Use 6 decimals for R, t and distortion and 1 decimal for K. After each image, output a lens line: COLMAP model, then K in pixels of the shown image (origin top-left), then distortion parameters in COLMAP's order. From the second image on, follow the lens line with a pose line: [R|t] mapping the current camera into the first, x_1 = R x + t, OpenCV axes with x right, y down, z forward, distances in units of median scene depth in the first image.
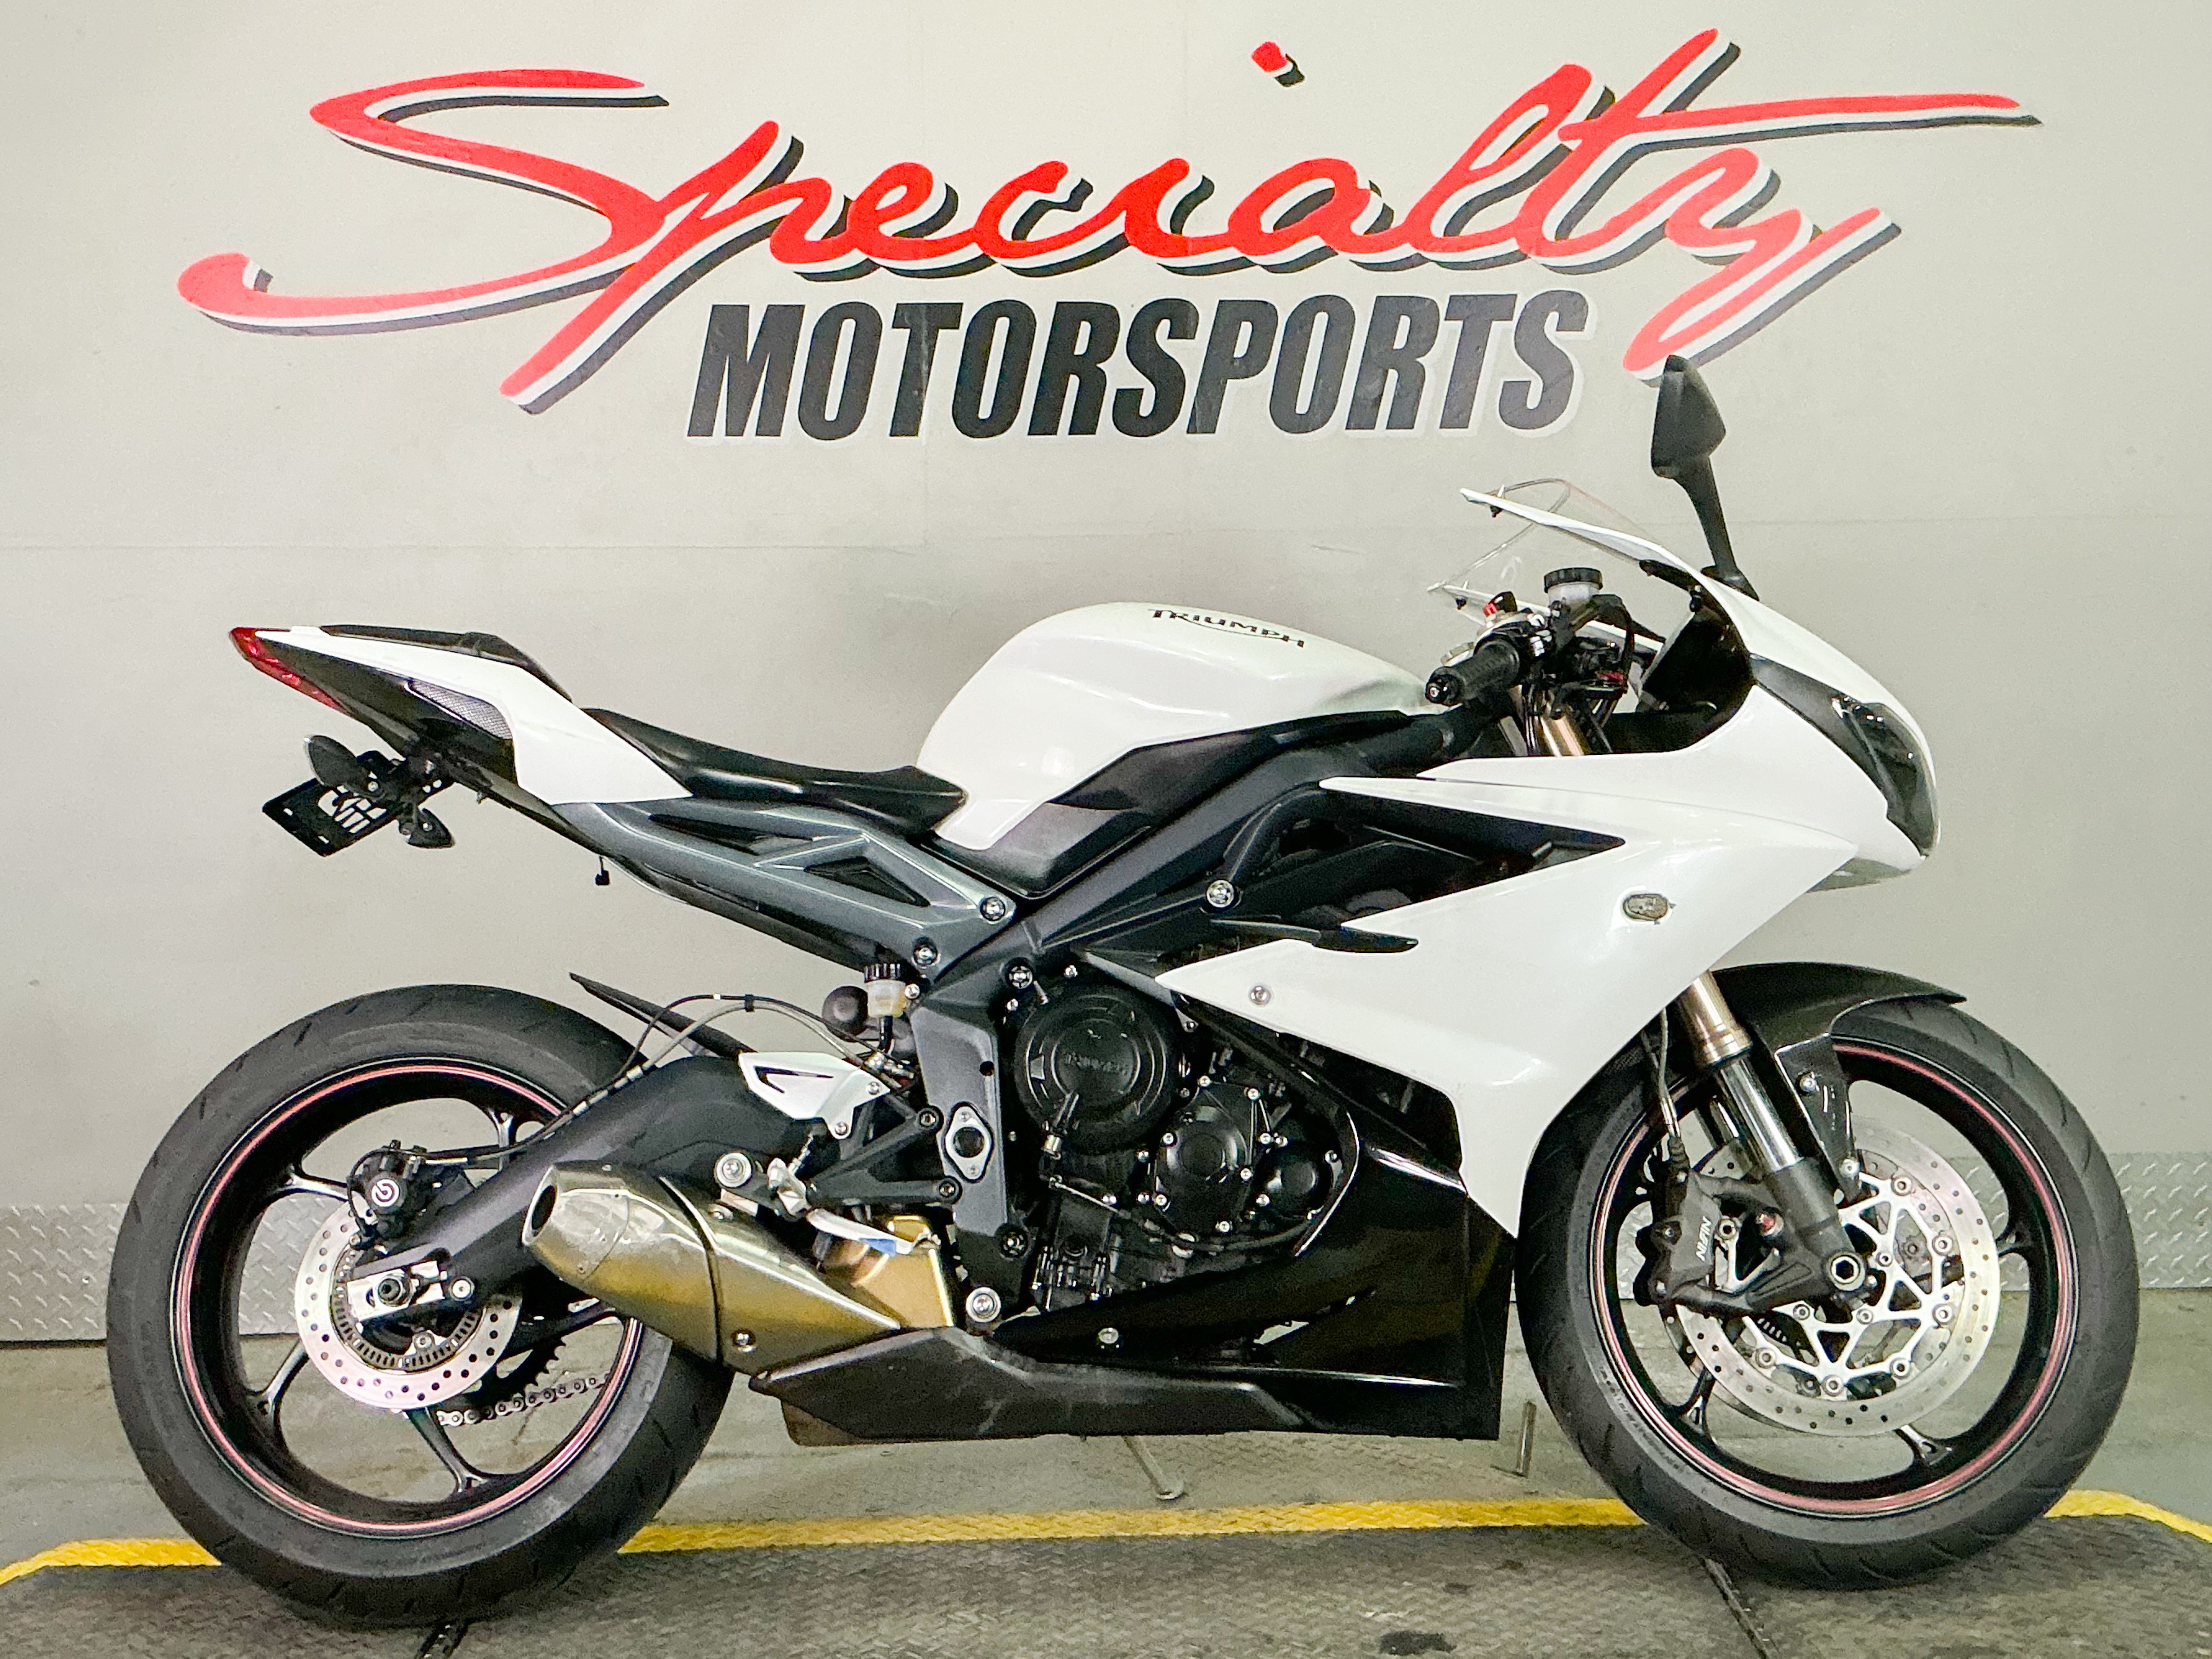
lens RADIAL K [[2722.3, 0, 1101.0], [0, 2722.3, 841.6], [0, 0, 1]] dist [0.125480, 0.000000]
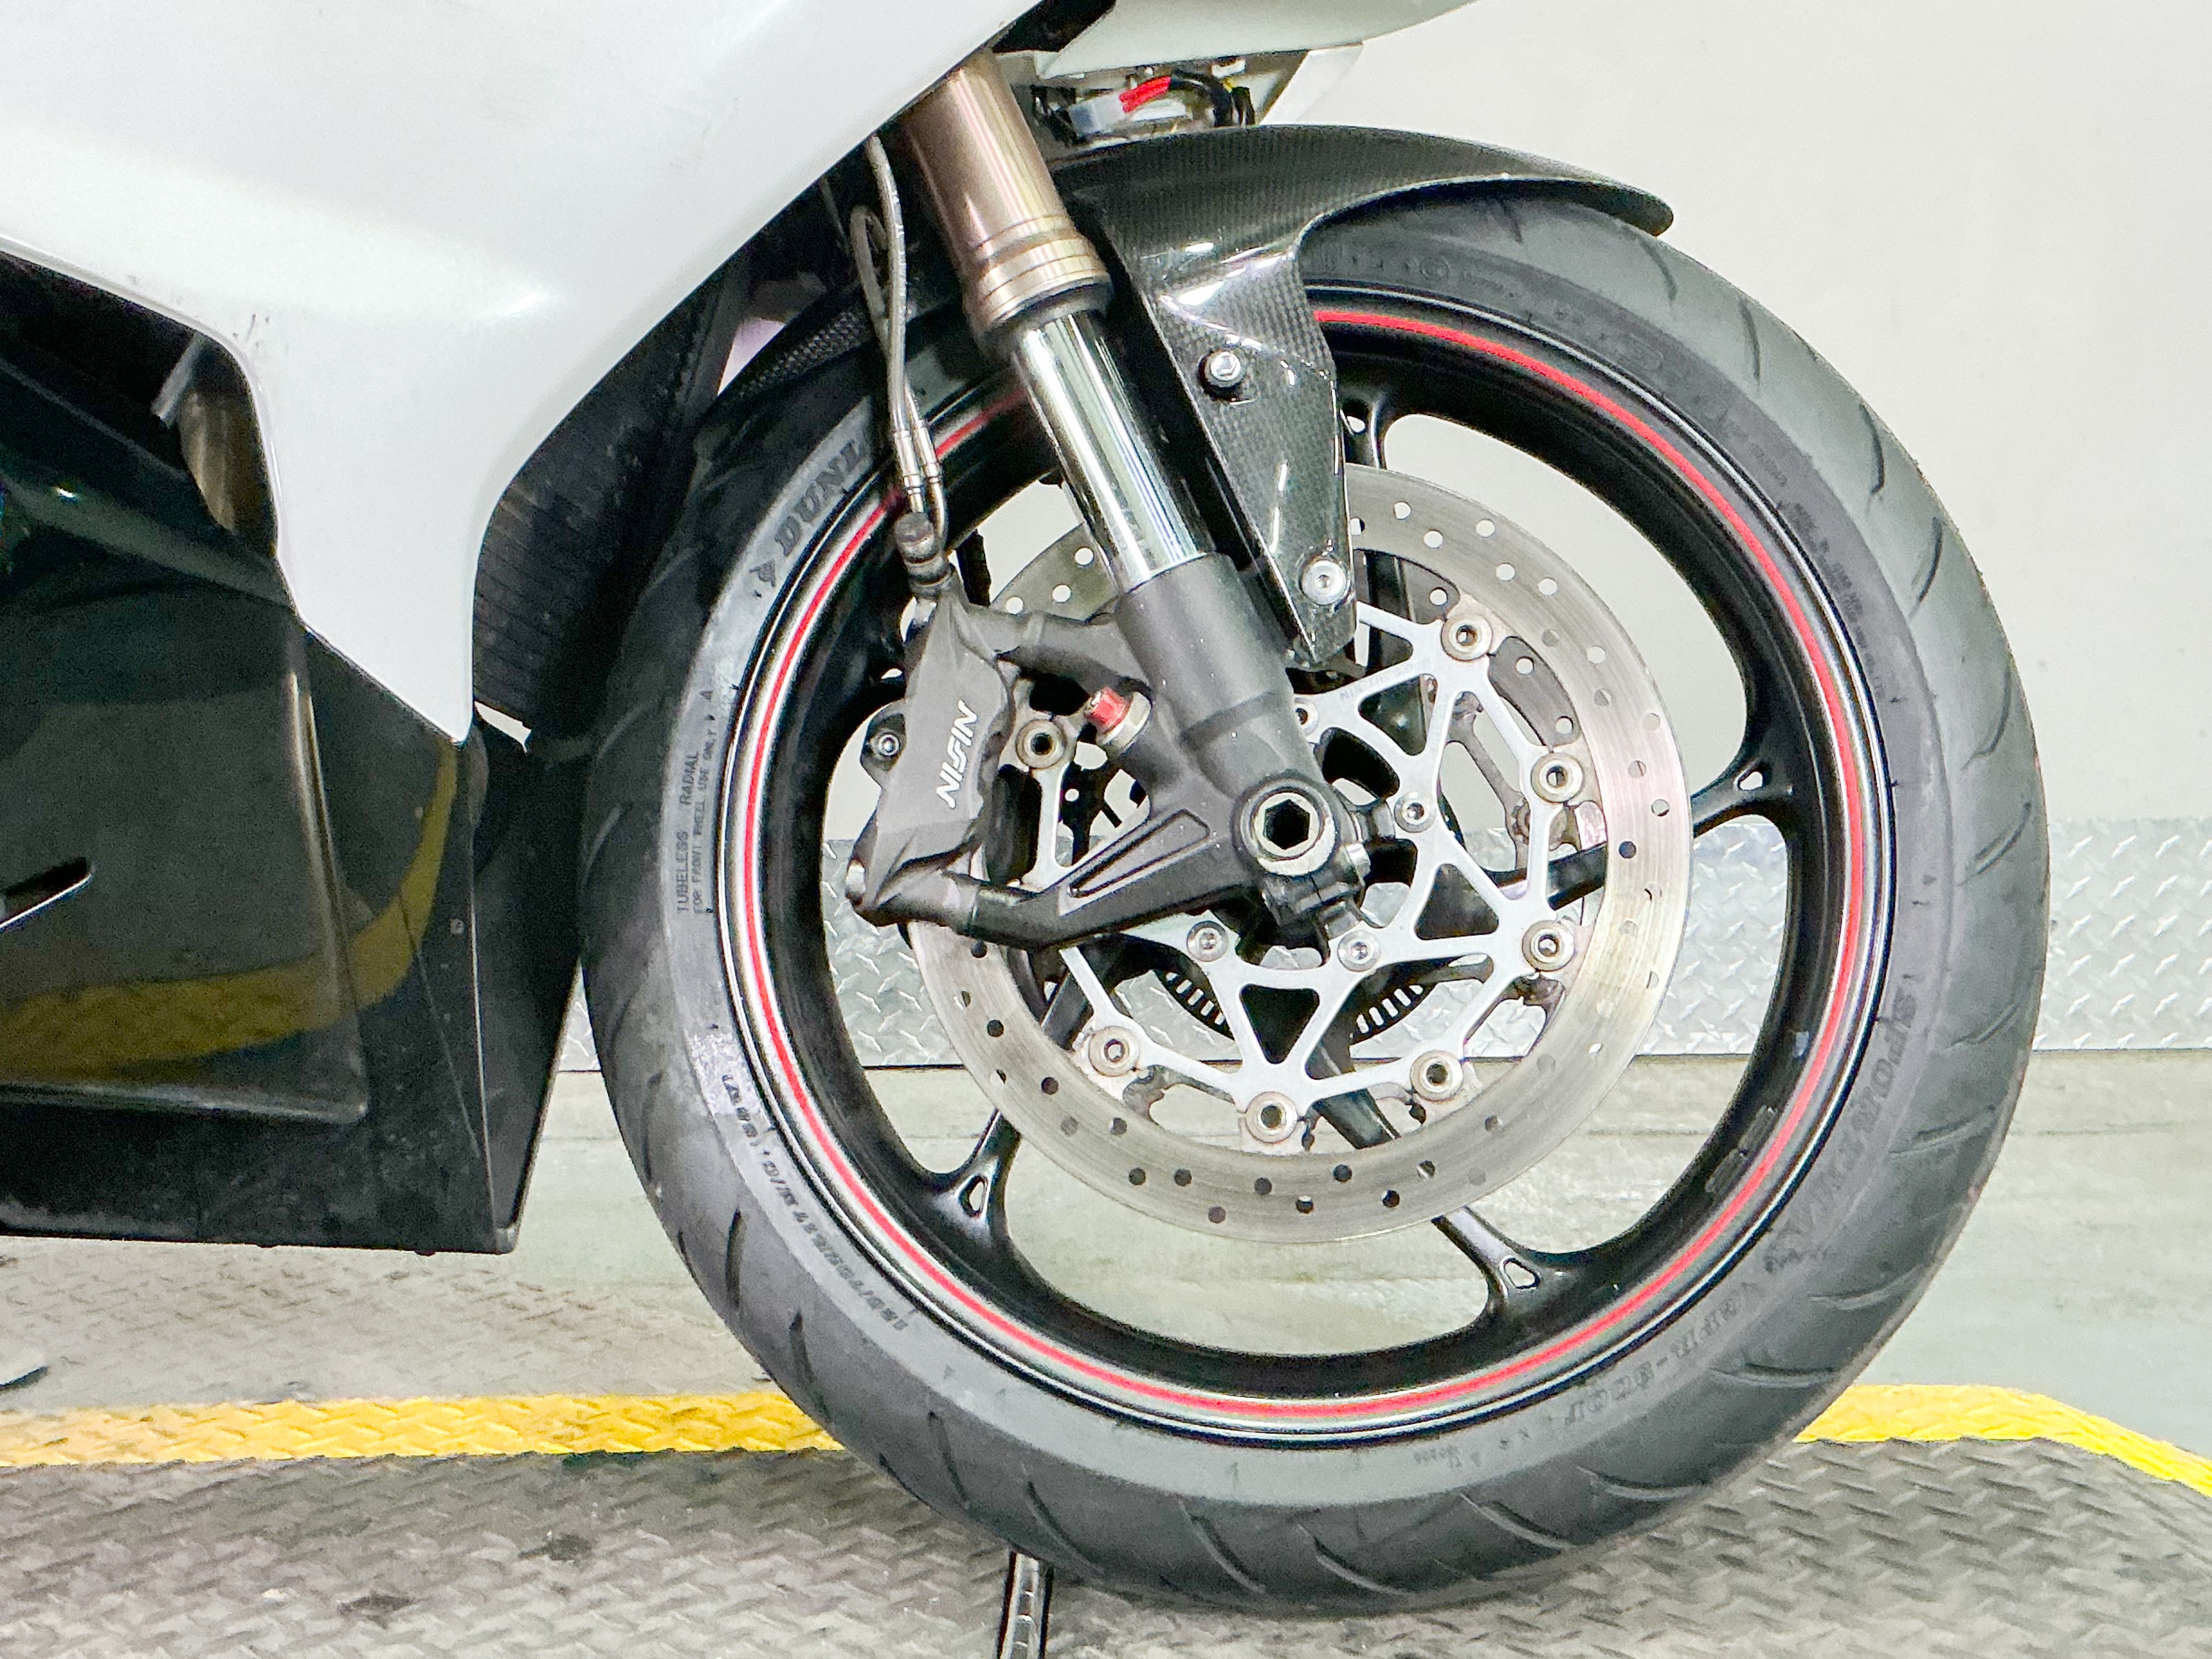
lens RADIAL K [[2982.3, 0, 1046.1], [0, 2982.3, 827.9], [0, 0, 1]] dist [0.226005, 0.000000]
pose [[0.999806, 0.015254, -0.012468, 0.226101], [-0.014544, 0.998373, 0.055143, 0.124723], [0.013288, -0.054951, 0.998401, 0.537232]]
